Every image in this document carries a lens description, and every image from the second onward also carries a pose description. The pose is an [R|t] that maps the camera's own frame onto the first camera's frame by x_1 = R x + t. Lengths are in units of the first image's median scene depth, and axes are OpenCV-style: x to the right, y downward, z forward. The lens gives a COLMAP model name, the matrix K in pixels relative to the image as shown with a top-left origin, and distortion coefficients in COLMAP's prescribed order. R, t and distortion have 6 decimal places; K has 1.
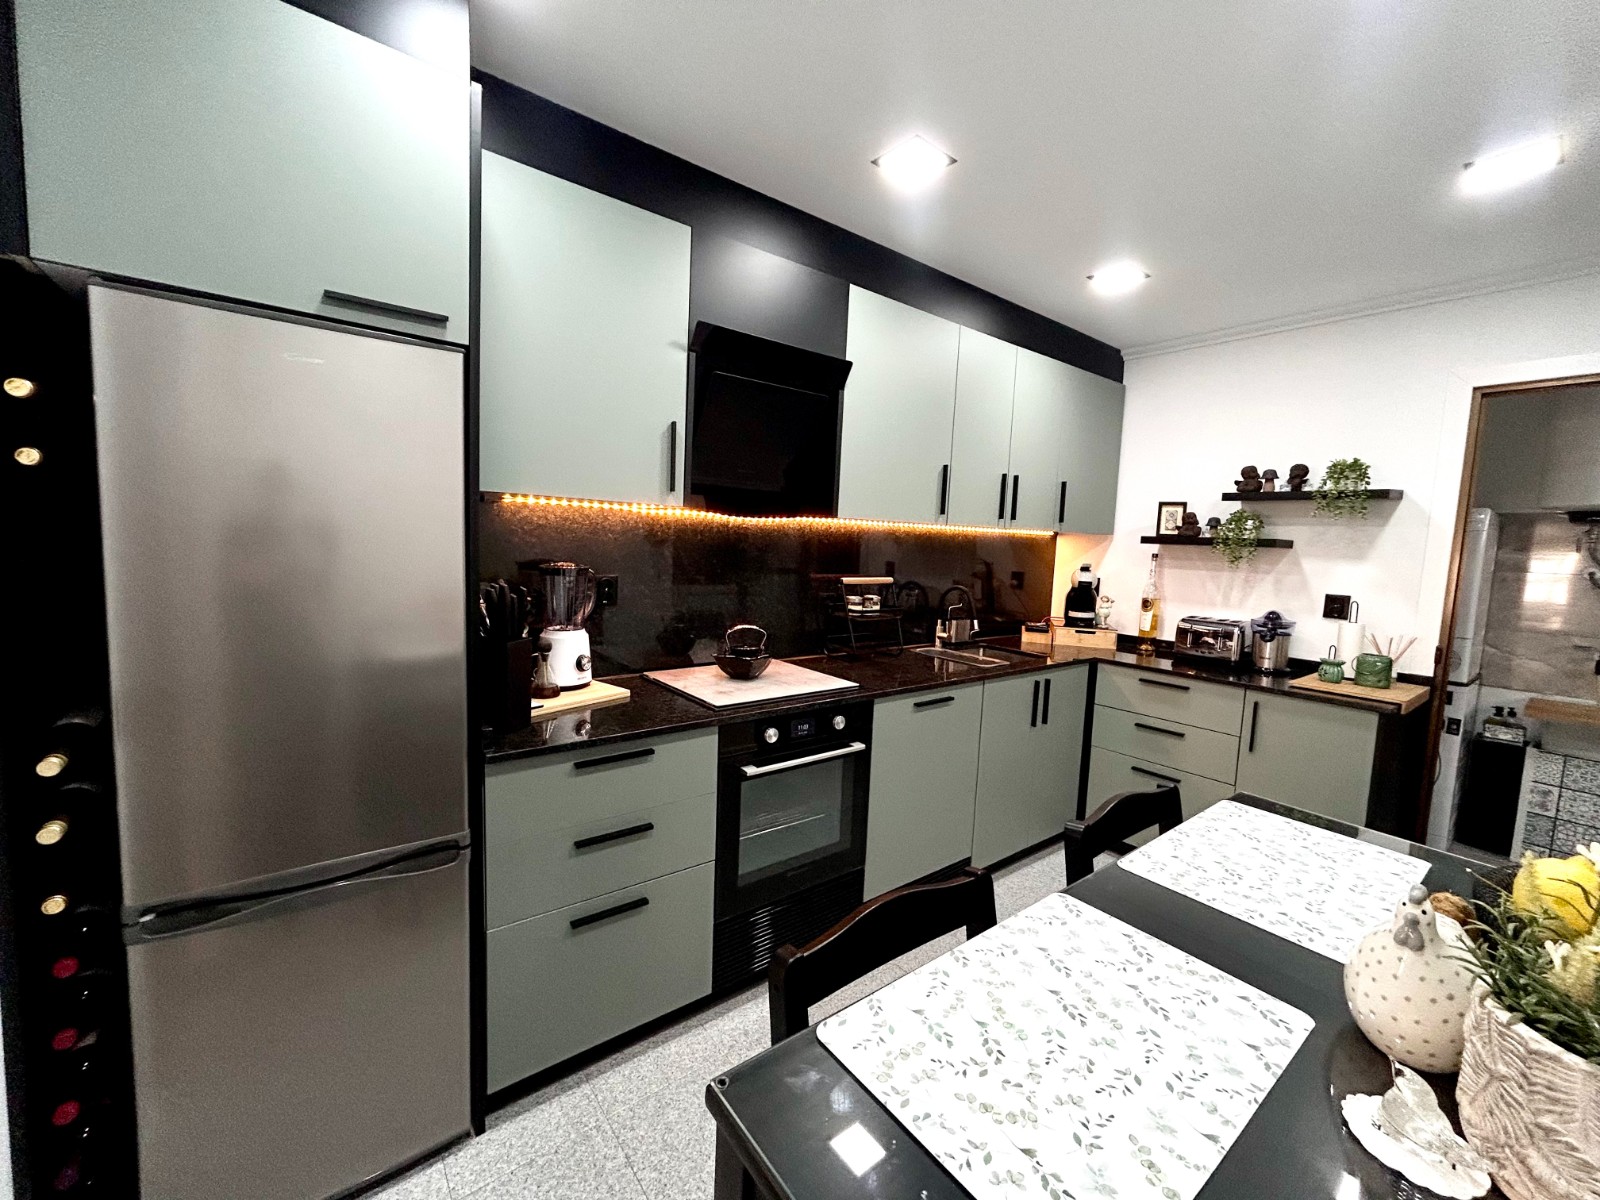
lens RADIAL K [[642.9, 0, 801.9], [0, 642.9, 597.0], [0, 0, 1]] dist [0.000712, 0.000469]
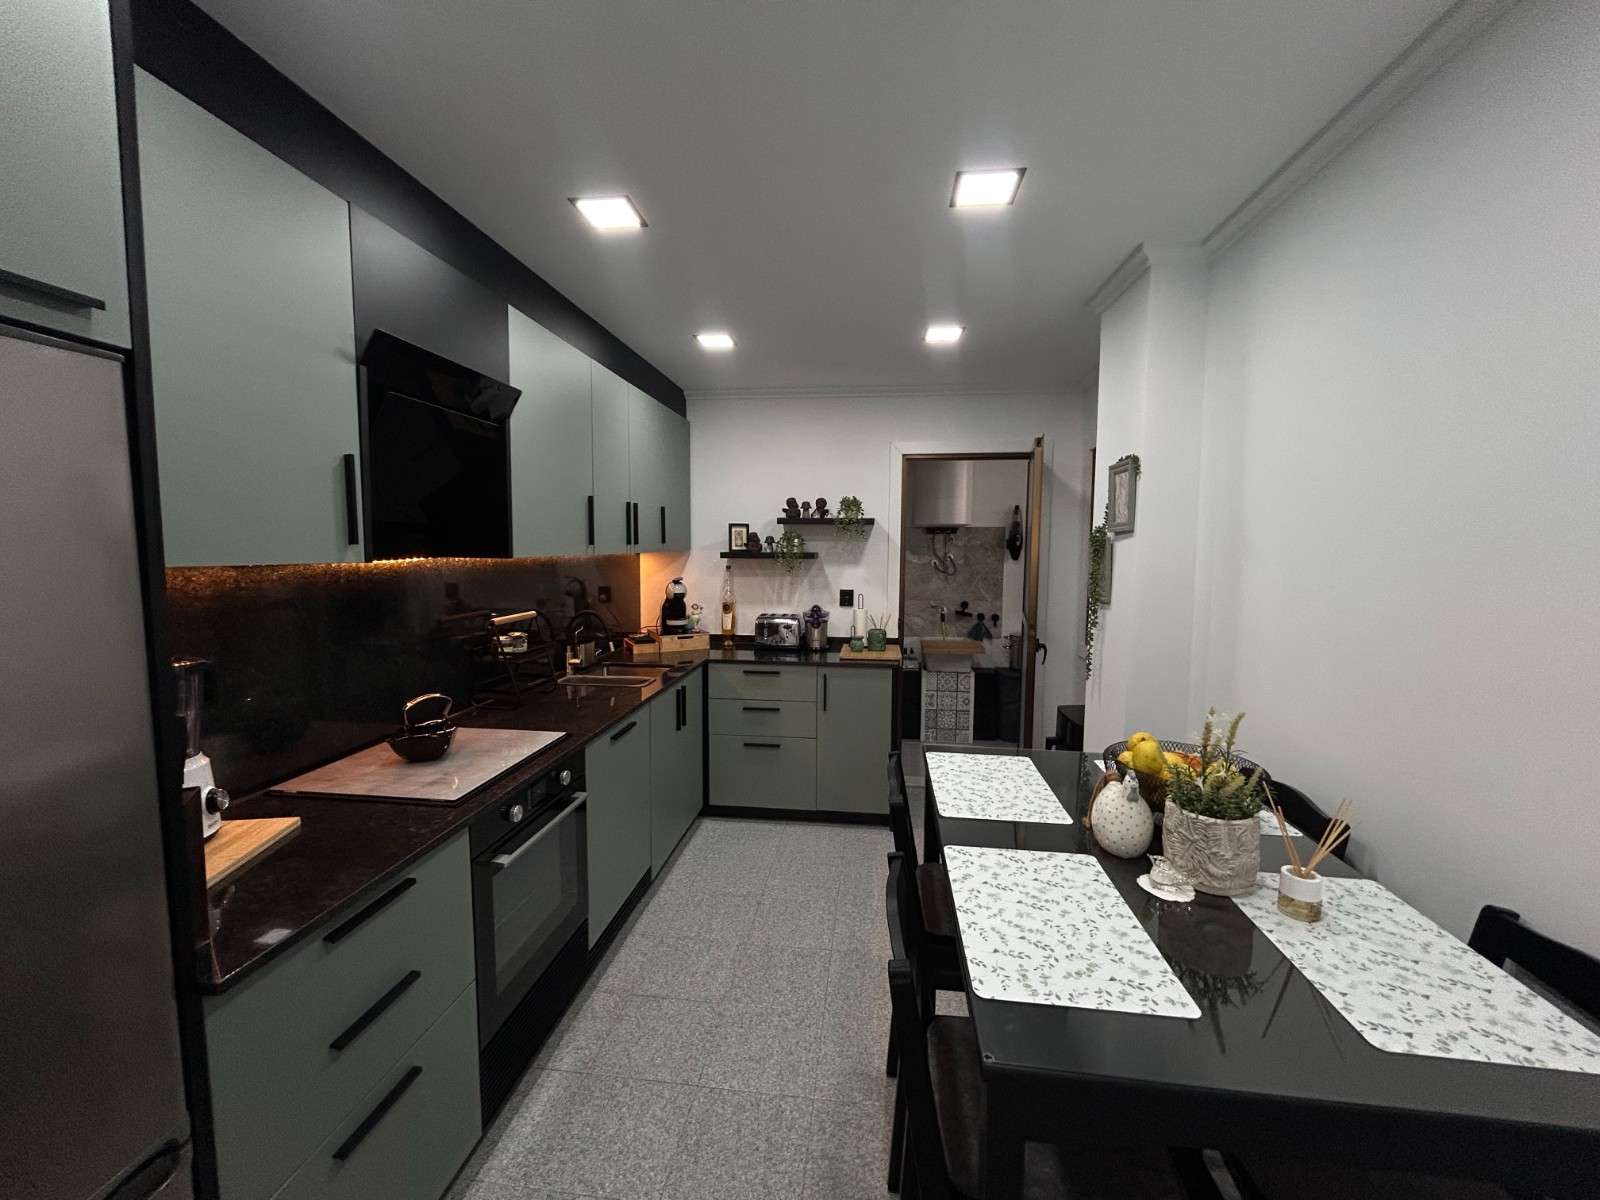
lens RADIAL K [[642.3, 0, 798.5], [0, 642.3, 594.4], [0, 0, 1]] dist [0.000169, -0.000146]
pose [[0.706089, -0.090679, 0.702293, -0.247406], [0.086394, 0.995390, 0.041663, -0.060733], [-0.702833, 0.031256, 0.710668, 0.055141]]
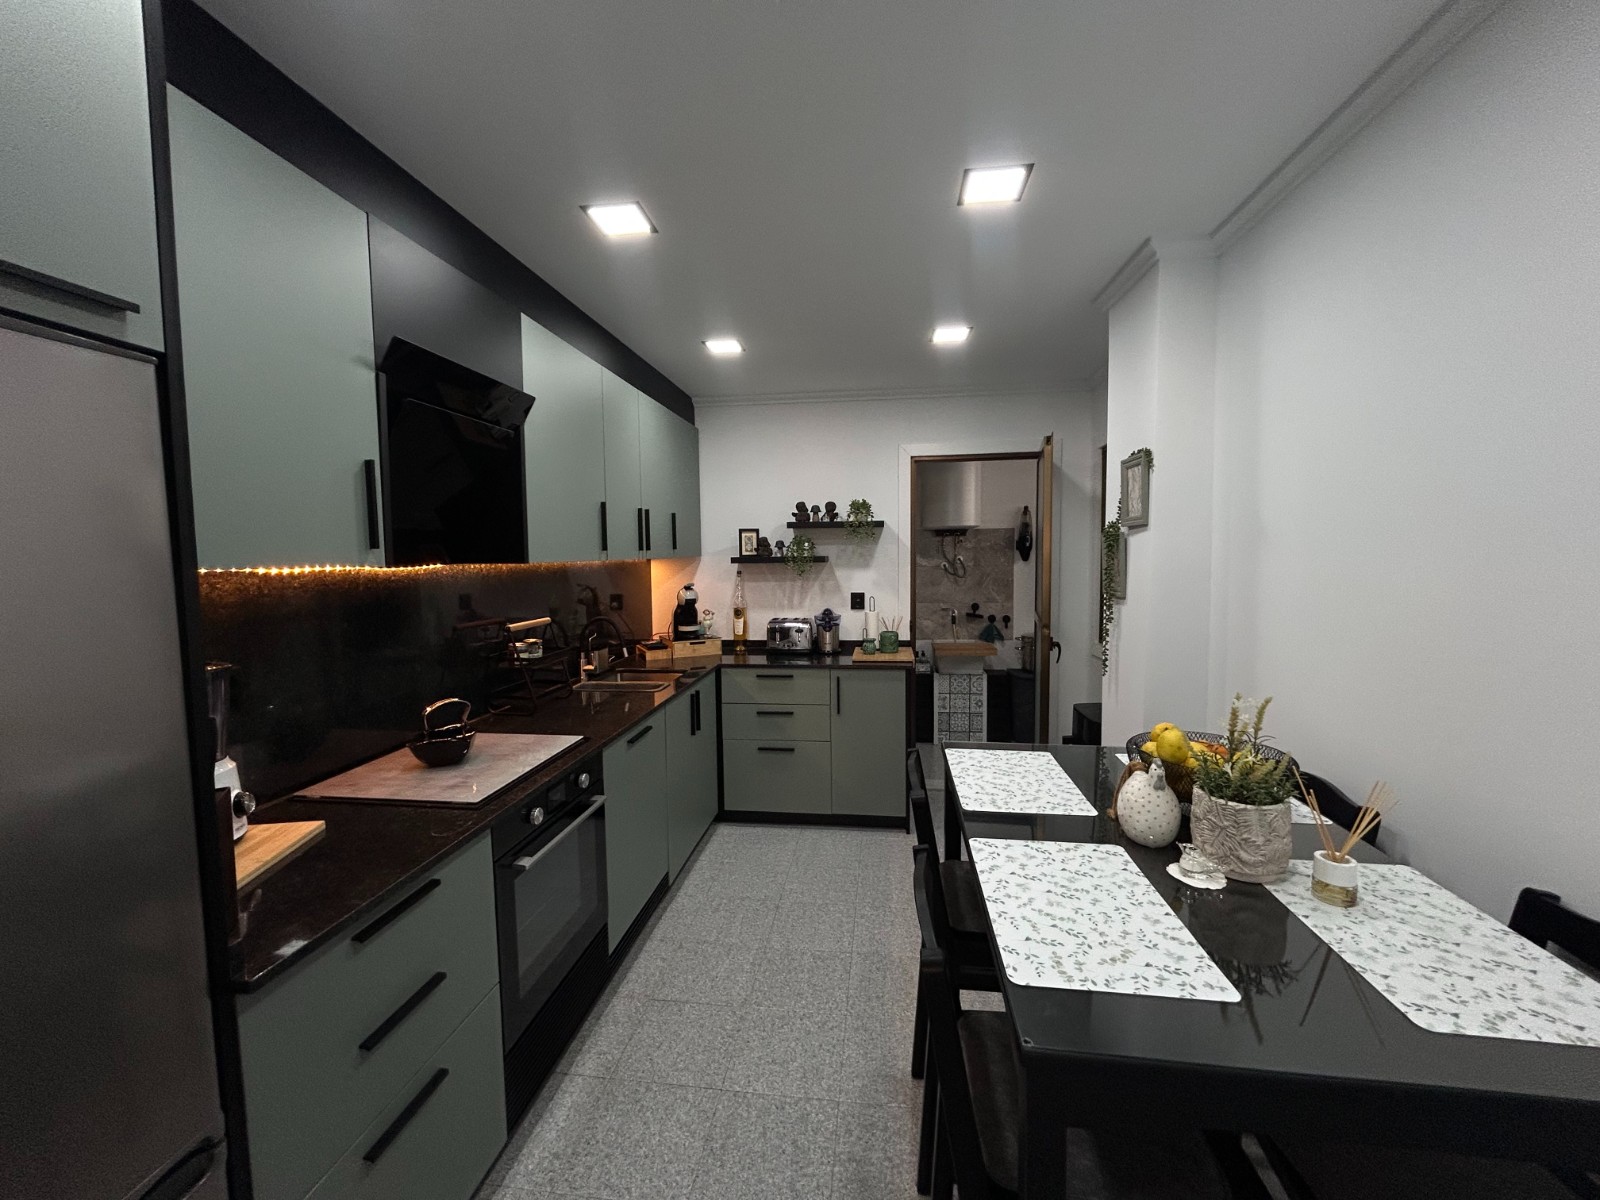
lens RADIAL K [[641.9, 0, 798.5], [0, 641.9, 594.6], [0, 0, 1]] dist [-0.000569, 0.000218]
pose [[0.712082, -0.094490, 0.695709, -0.254678], [0.104904, 0.994098, 0.027644, -0.051428], [-0.694215, 0.053298, 0.717792, 0.061360]]
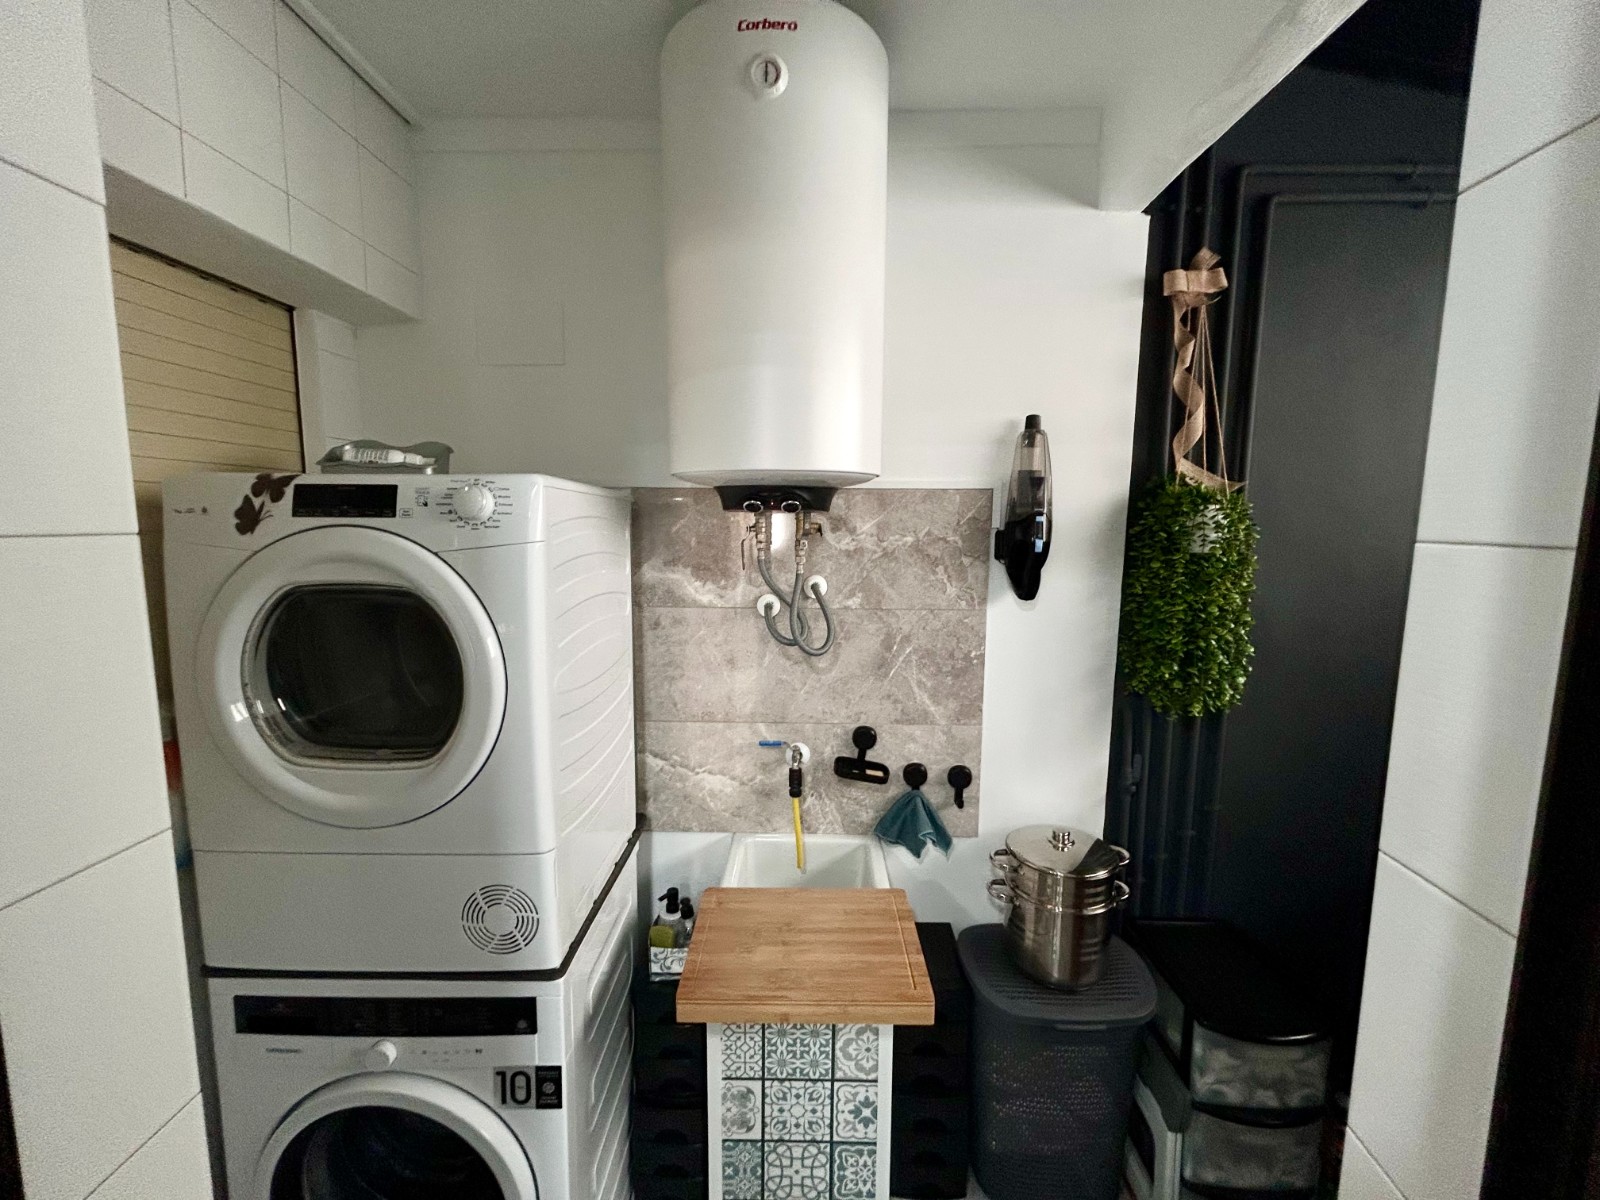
lens RADIAL K [[642.9, 0, 801.9], [0, 642.9, 597.0], [0, 0, 1]] dist [0.000712, 0.000469]
pose [[0.620090, -0.127628, 0.774079, 0.919539], [0.087363, 0.991775, 0.093538, -0.098535], [-0.779651, 0.009624, 0.626140, 0.713911]]
